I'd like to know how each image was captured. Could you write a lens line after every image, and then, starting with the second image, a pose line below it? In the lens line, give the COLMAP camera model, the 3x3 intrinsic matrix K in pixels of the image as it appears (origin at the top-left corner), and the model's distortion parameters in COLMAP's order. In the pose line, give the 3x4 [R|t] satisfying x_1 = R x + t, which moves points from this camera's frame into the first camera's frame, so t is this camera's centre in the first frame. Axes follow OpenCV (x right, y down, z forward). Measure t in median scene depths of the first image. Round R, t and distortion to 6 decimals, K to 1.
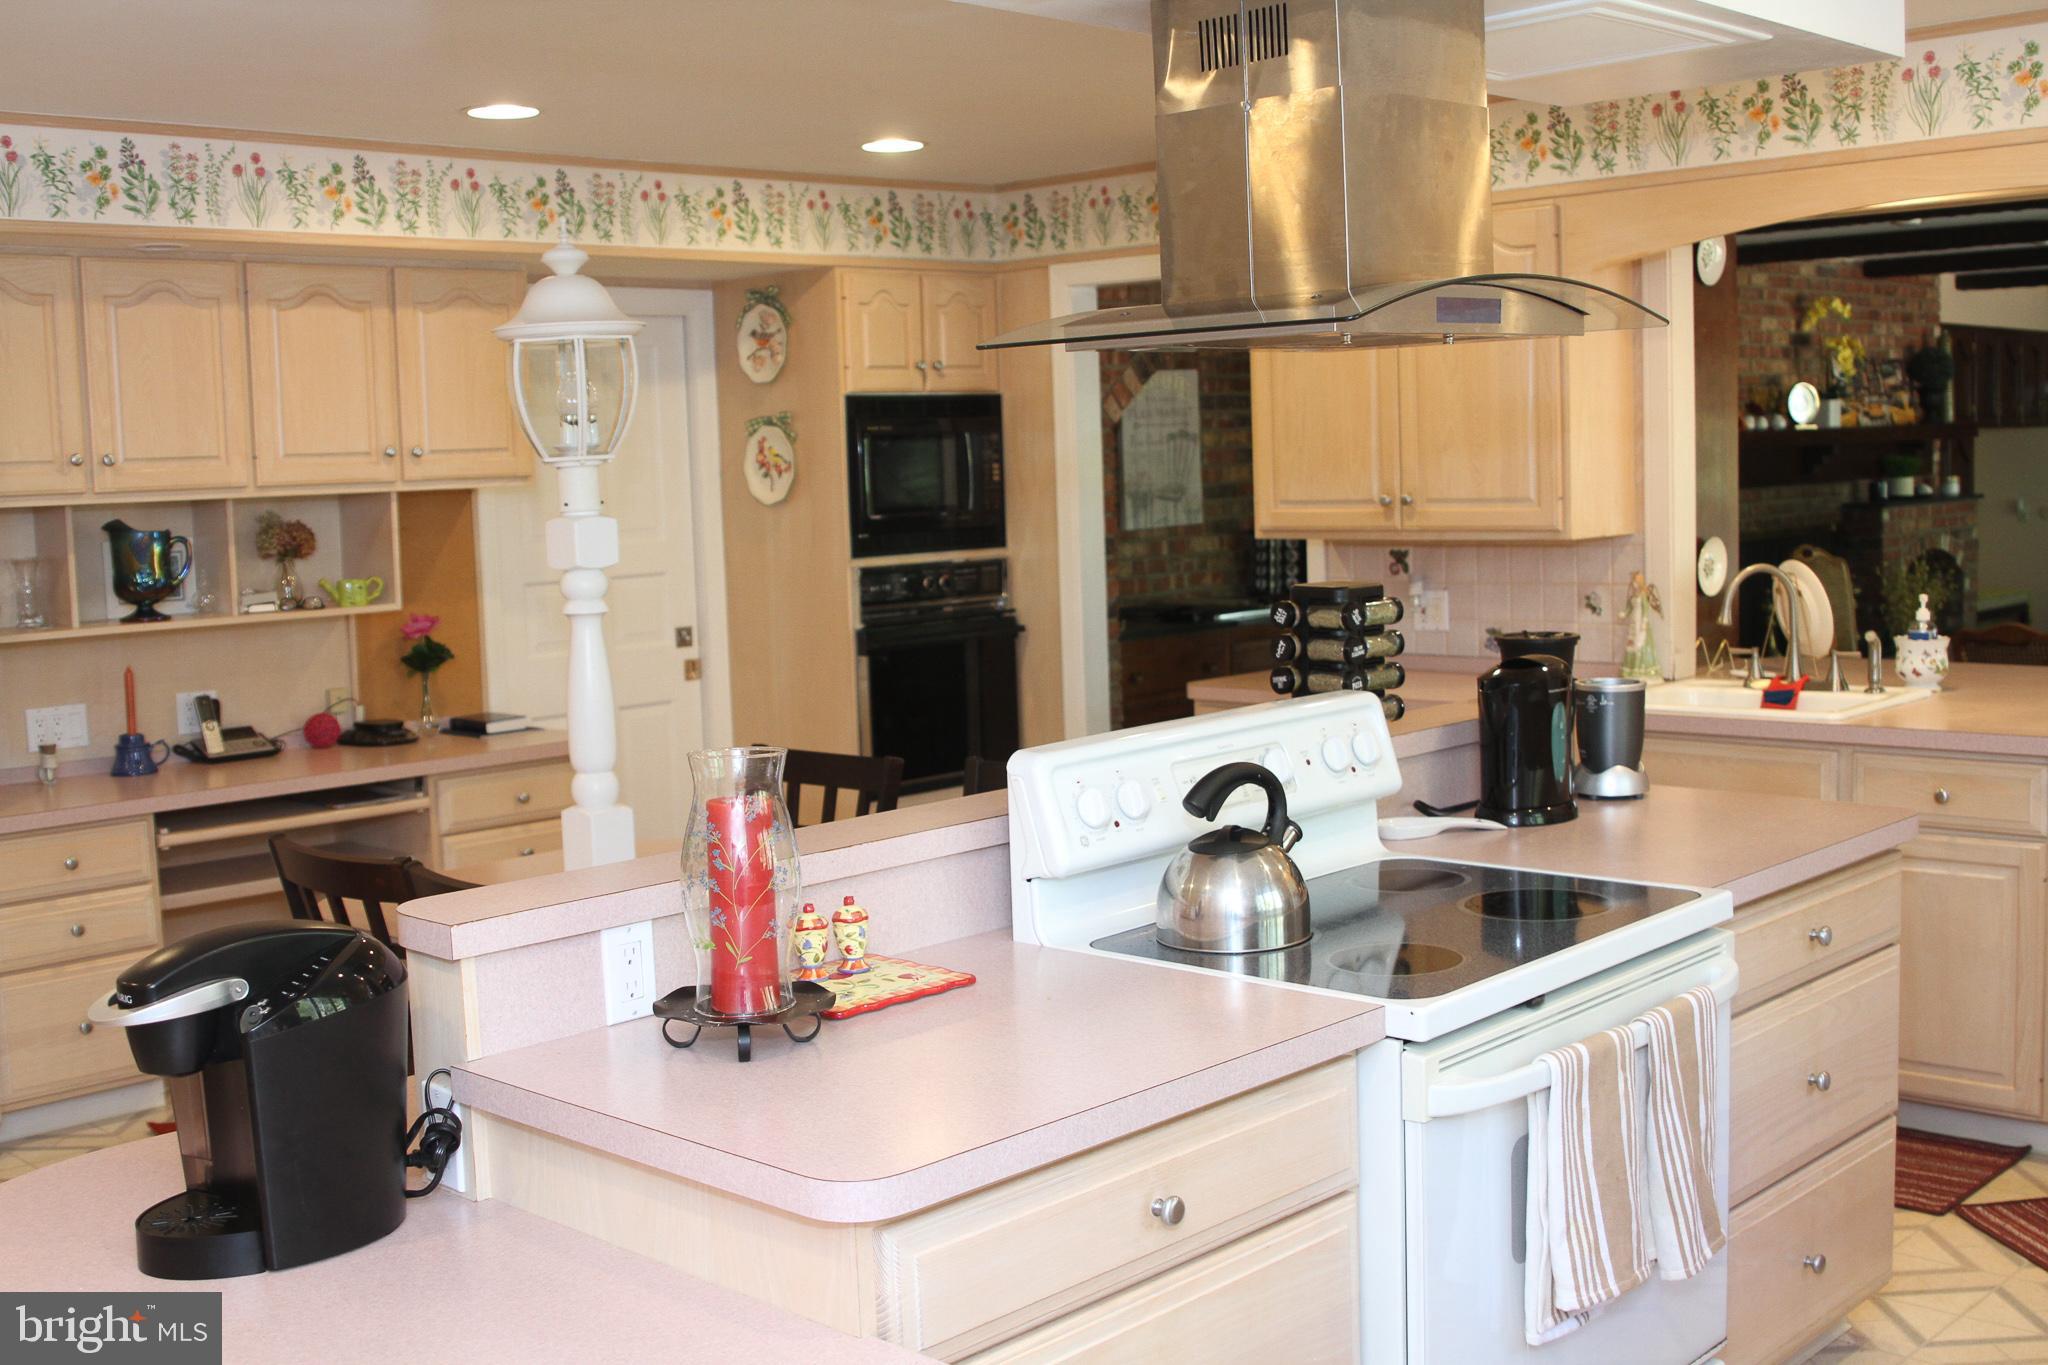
lens RADIAL K [[2271.2, 0, 1042.0], [0, 2271.2, 689.7], [0, 0, 1]] dist [-0.143393, 0.161707]
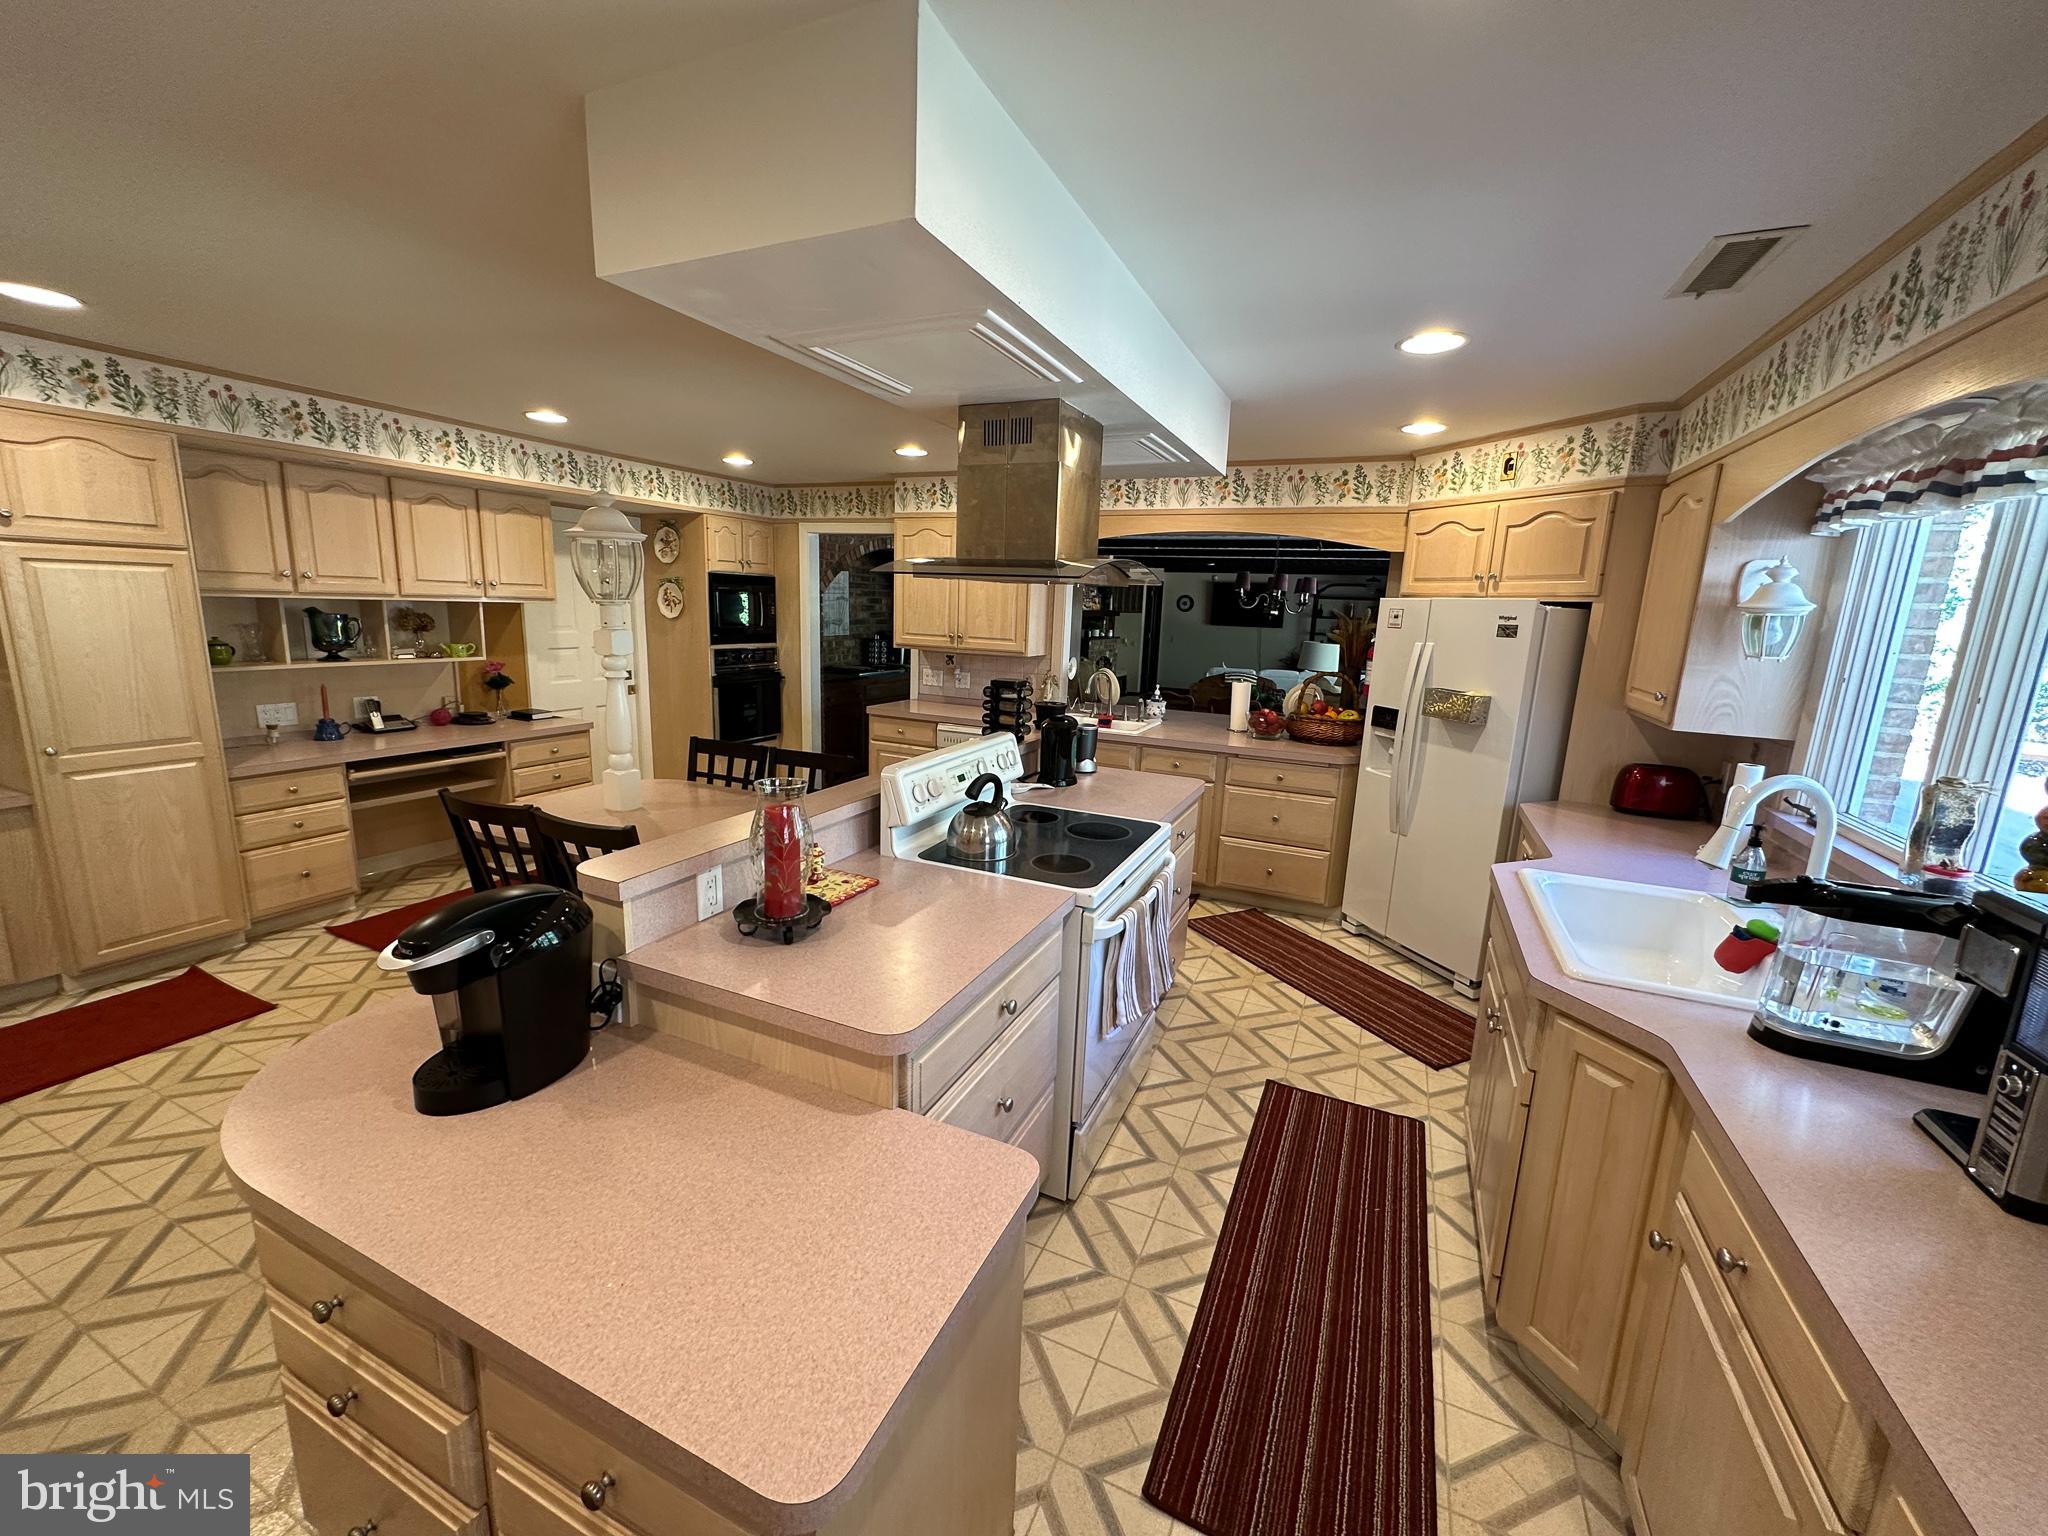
lens RADIAL K [[821.7, 0, 1029.9], [0, 821.7, 770.0], [0, 0, 1]] dist [-0.002828, -0.000563]
pose [[0.940895, 0.003699, 0.338678, -0.073493], [-0.036556, 0.995208, 0.090688, -0.022933], [-0.336720, -0.097709, 0.936522, 0.119625]]
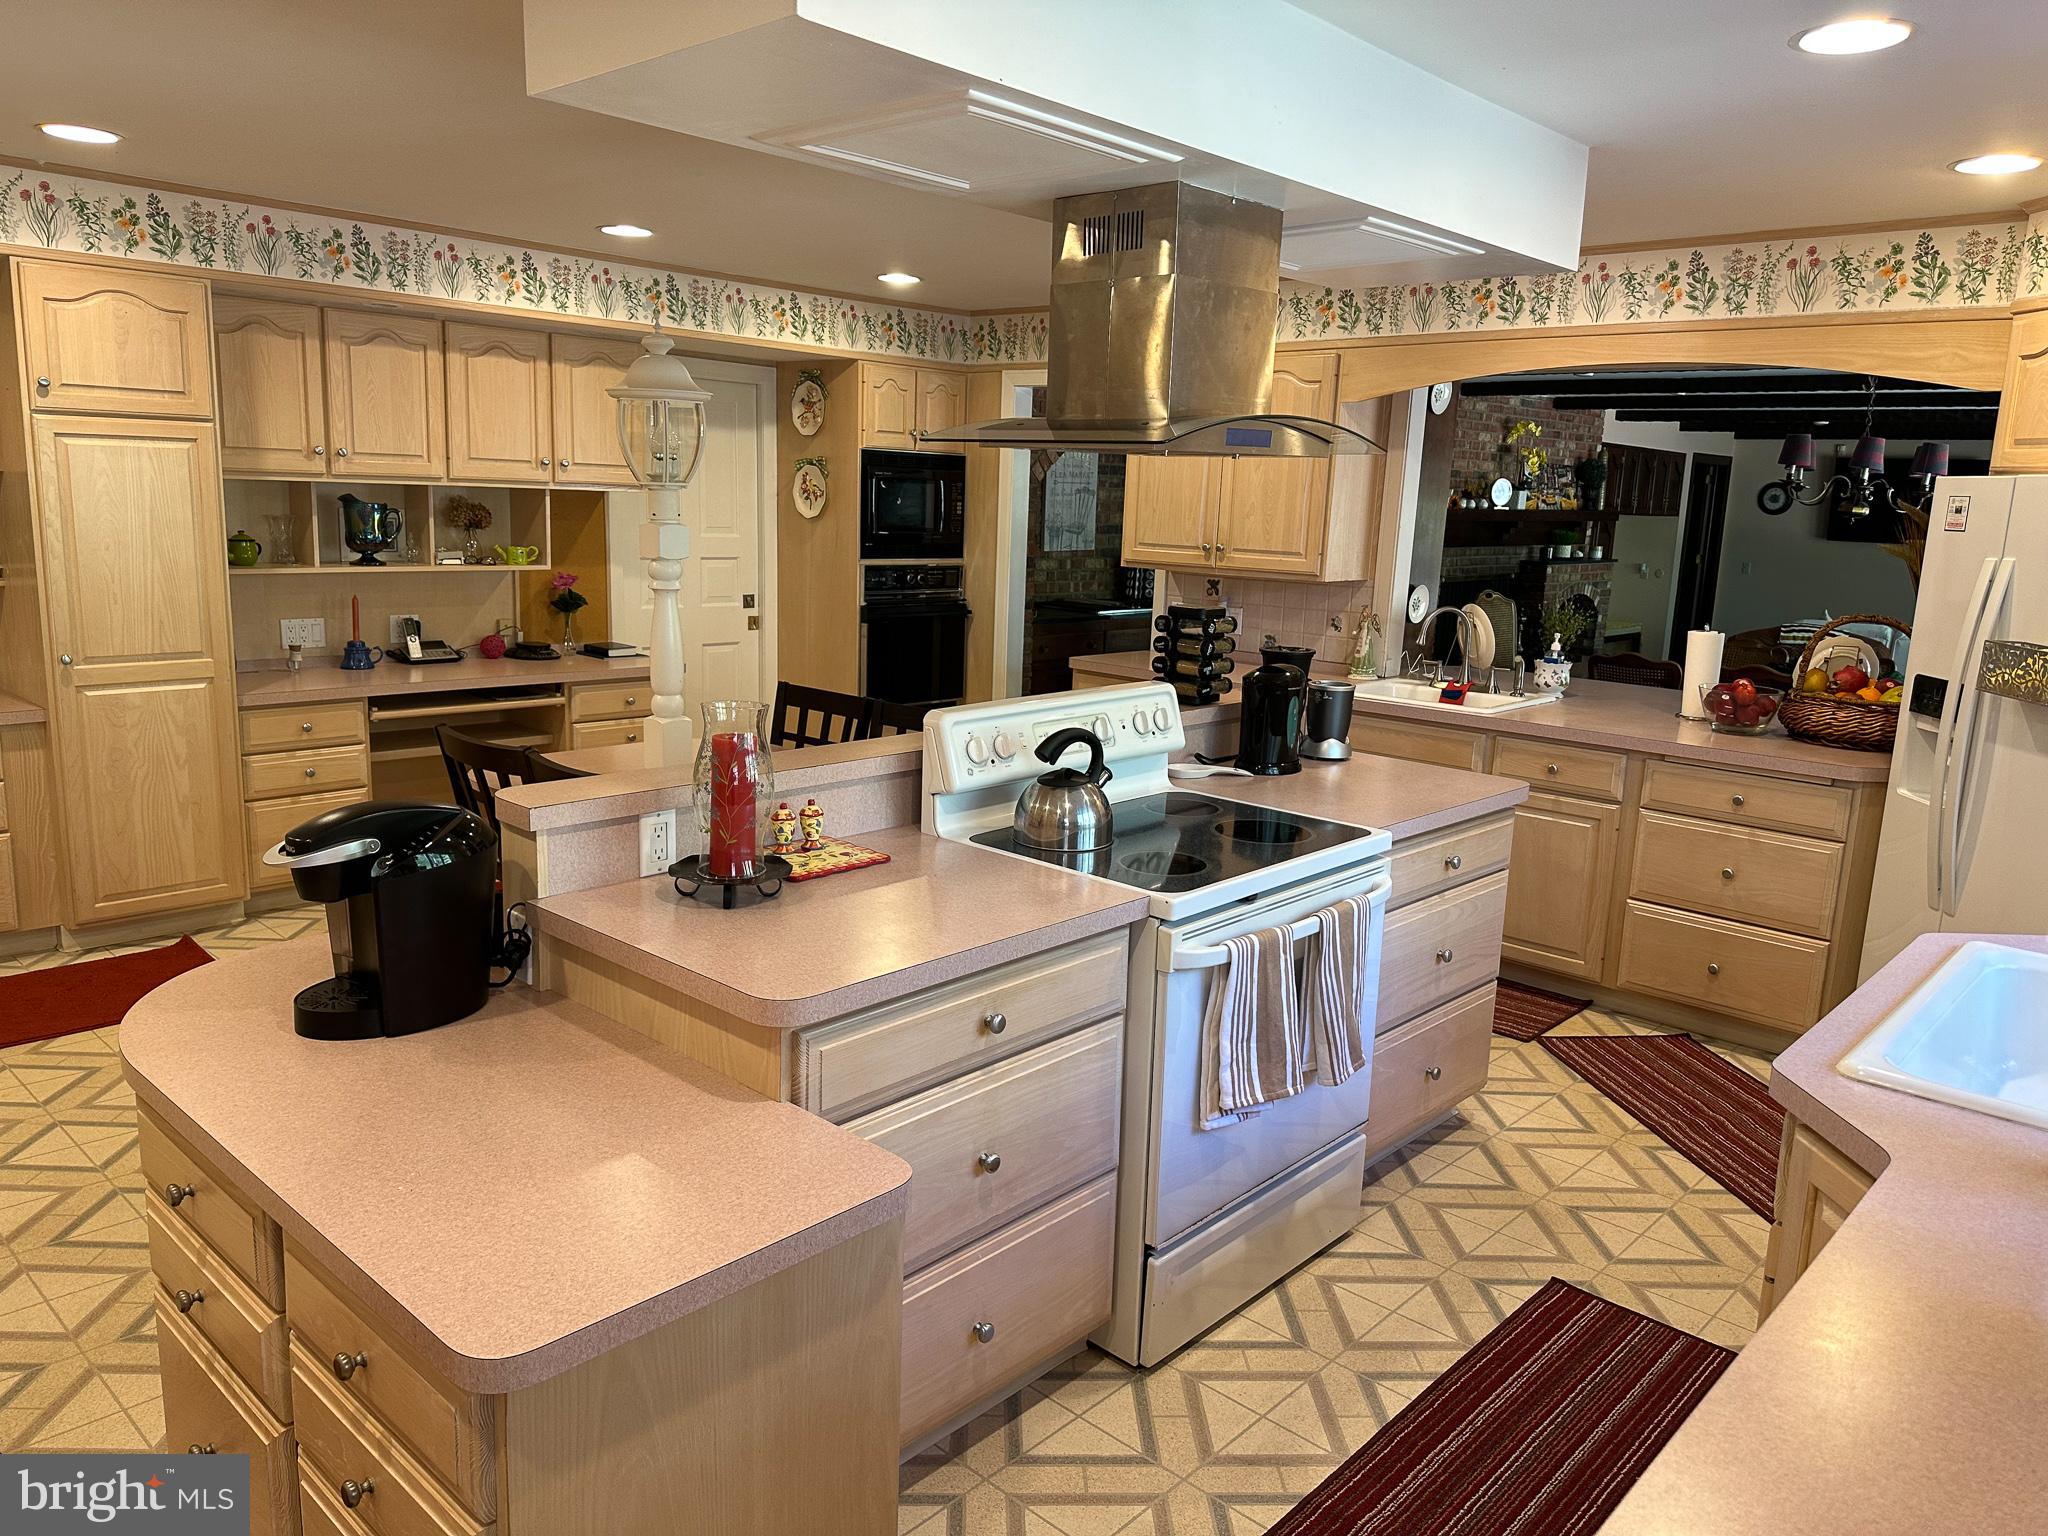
lens RADIAL K [[1447.9, 0, 1035.9], [0, 1447.9, 772.4], [0, 0, 1]] dist [0.085753, -0.123126]
pose [[0.997235, 0.067462, 0.031160, 0.016502], [-0.070004, 0.993533, 0.089393, -0.012027], [-0.024928, -0.091328, 0.995509, 0.011389]]
